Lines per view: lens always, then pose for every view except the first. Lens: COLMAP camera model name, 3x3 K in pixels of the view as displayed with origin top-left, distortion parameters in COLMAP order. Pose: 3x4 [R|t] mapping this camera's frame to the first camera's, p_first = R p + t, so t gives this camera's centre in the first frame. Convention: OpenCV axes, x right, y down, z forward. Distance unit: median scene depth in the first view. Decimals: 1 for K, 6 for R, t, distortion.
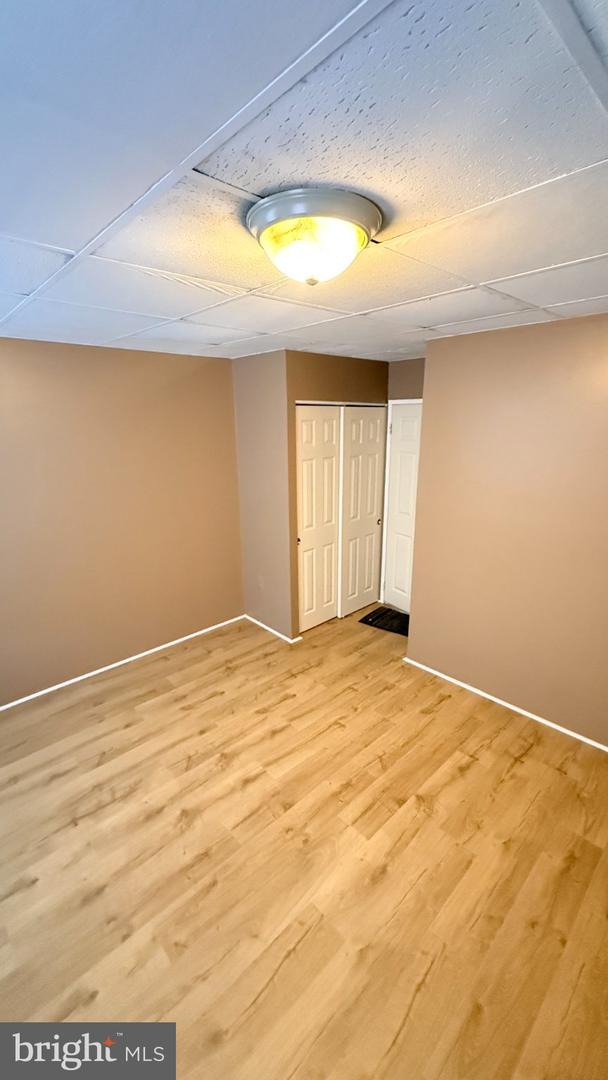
lens RADIAL K [[436.1, 0, 304.8], [0, 436.1, 542.0], [0, 0, 1]] dist [-0.001351, -0.000101]
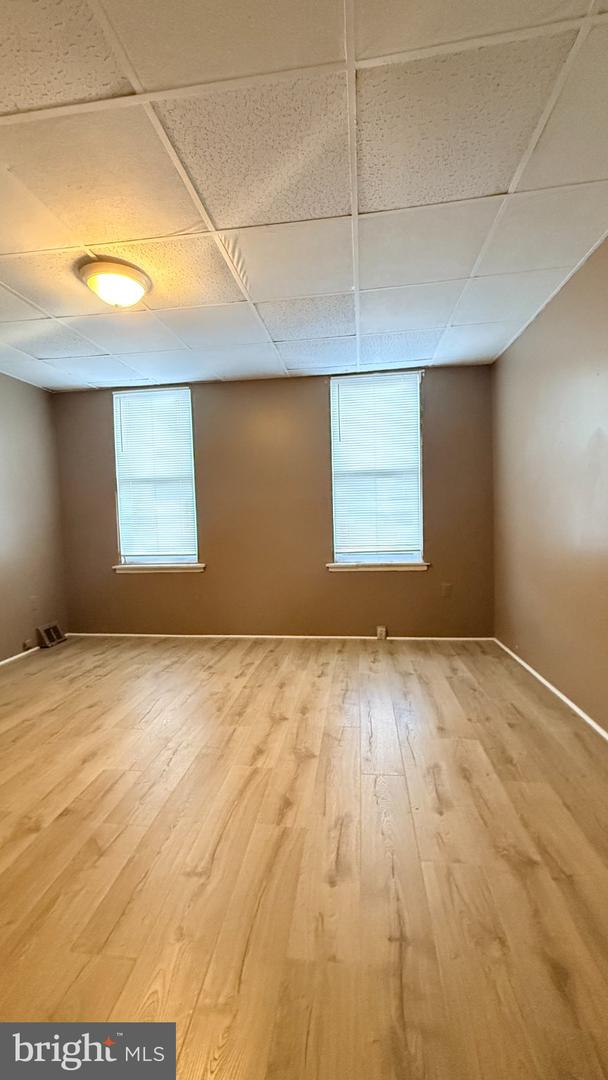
lens RADIAL K [[436.1, 0, 304.8], [0, 436.1, 542.0], [0, 0, 1]] dist [-0.001351, -0.000101]
pose [[-0.775644, 0.067219, -0.627581, 0.275173], [-0.138742, 0.951835, 0.273423, -0.093052], [0.615733, 0.299151, -0.728959, 1.347810]]
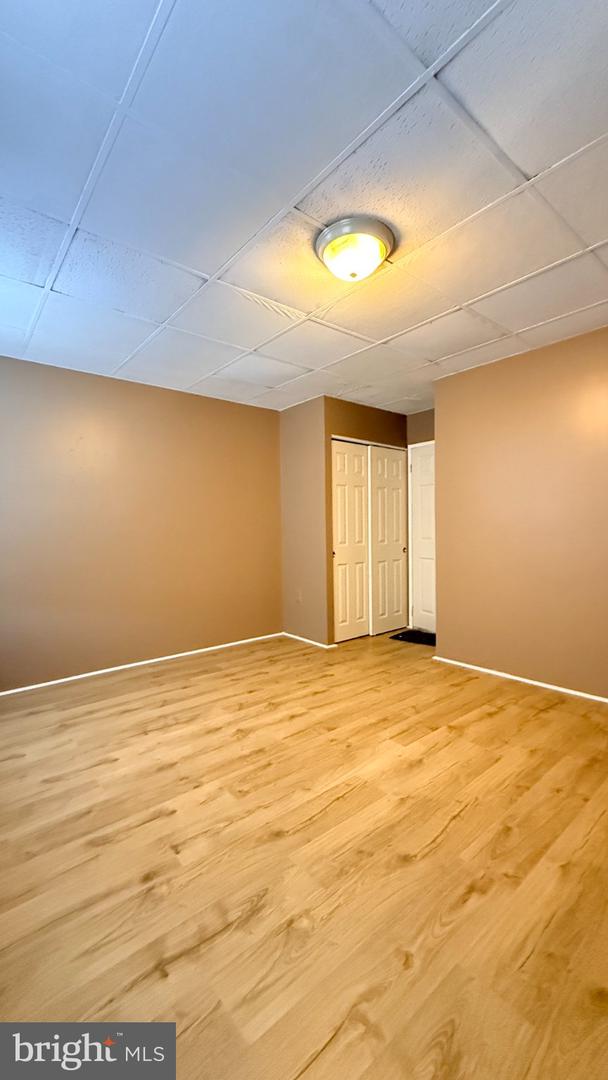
lens RADIAL K [[436.1, 0, 304.8], [0, 436.1, 542.0], [0, 0, 1]] dist [-0.001351, -0.000101]
pose [[0.998279, -0.004166, -0.058491, -0.031238], [-0.010086, 0.970407, -0.241266, 0.329939], [0.057765, 0.241441, 0.968695, -0.162077]]
